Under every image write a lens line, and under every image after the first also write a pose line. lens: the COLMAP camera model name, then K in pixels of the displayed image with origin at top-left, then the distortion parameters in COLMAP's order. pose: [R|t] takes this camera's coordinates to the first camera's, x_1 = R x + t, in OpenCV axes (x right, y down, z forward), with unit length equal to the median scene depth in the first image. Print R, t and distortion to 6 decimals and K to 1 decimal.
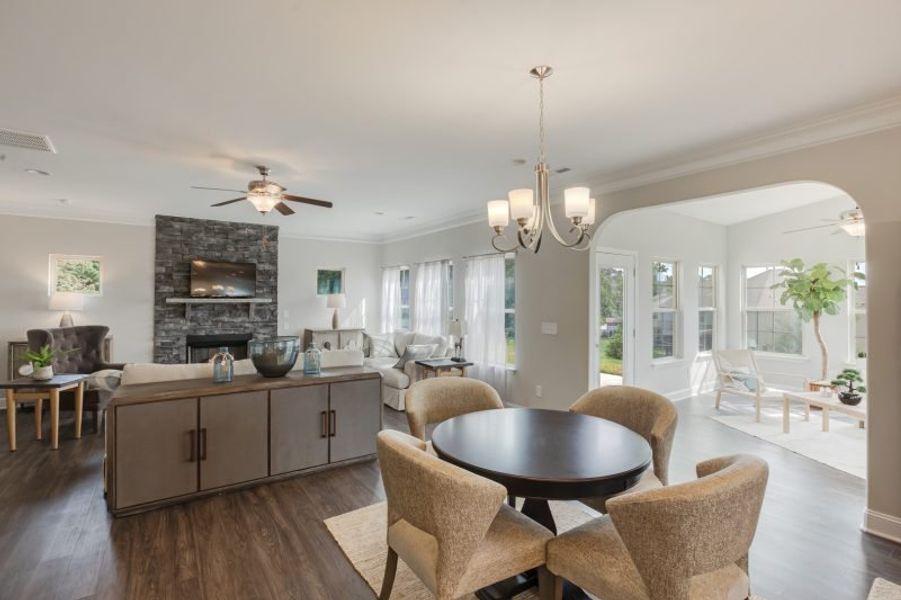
lens RADIAL K [[425.0, 0, 450.5], [0, 425.0, 300.0], [0, 0, 1]] dist [-0.028988, 0.000356]
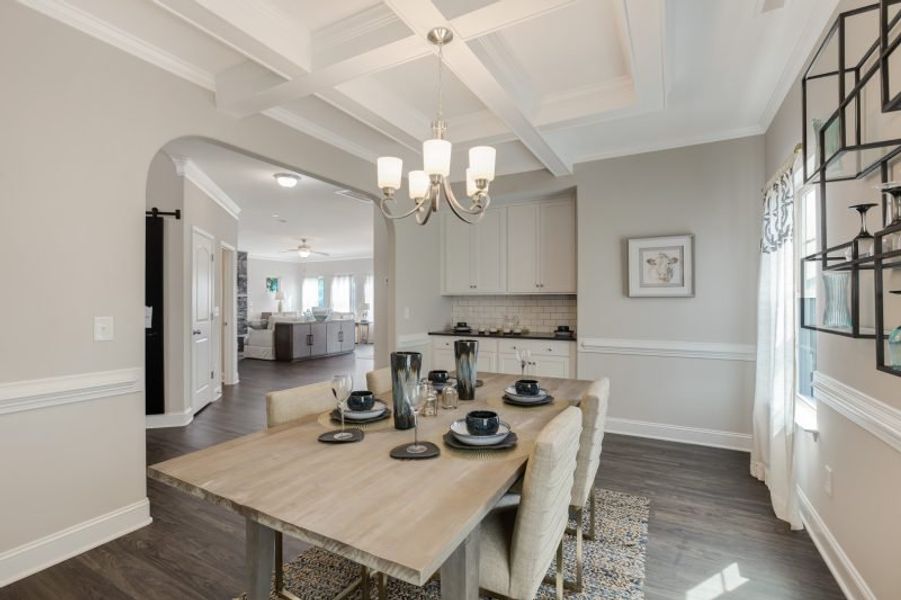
lens RADIAL K [[411.8, 0, 445.4], [0, 411.8, 299.1], [0, 0, 1]] dist [-0.023333, 0.000190]
pose [[0.897759, -0.004163, 0.440467, -0.414187], [0.007081, 0.999963, -0.004982, 0.029650], [-0.440430, 0.007591, 0.897755, -0.837573]]
